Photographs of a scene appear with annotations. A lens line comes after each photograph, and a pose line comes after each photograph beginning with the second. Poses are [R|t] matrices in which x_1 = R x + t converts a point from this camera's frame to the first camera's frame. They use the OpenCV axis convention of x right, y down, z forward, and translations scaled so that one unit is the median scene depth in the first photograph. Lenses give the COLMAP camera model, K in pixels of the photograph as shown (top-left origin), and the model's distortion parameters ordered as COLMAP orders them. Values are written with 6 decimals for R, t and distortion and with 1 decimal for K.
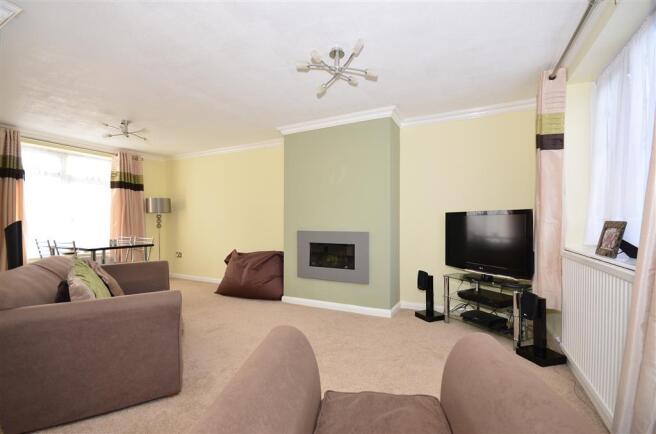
lens RADIAL K [[285.8, 0, 326.8], [0, 285.8, 219.8], [0, 0, 1]] dist [-0.021842, -0.001562]
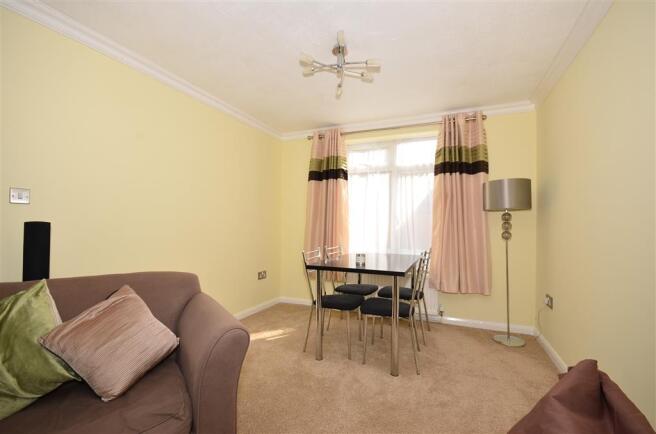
lens RADIAL K [[285.8, 0, 324.1], [0, 285.8, 217.8], [0, 0, 1]] dist [-0.021842, -0.001562]
pose [[0.055658, -0.016845, -0.998308, -0.110178], [-0.006949, 0.999827, -0.017258, 0.000789], [0.998426, 0.007898, 0.055532, 0.696789]]
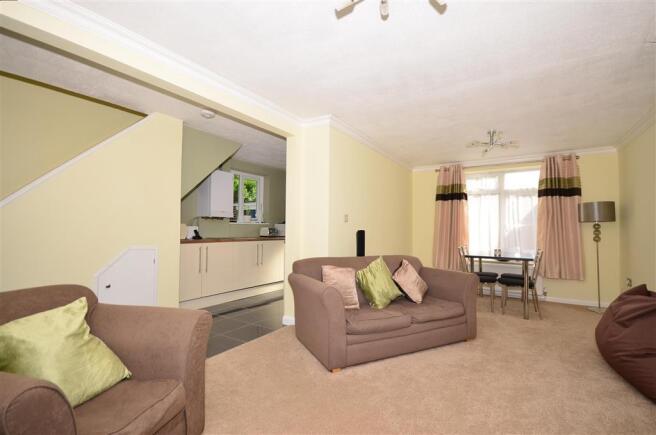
lens RADIAL K [[285.8, 0, 325.3], [0, 285.8, 221.0], [0, 0, 1]] dist [-0.021842, -0.001562]
pose [[-0.120801, -0.031668, -0.992172, 0.261141], [-0.006637, 0.999494, -0.031093, 0.001761], [0.992655, 0.002829, -0.120950, 0.397355]]
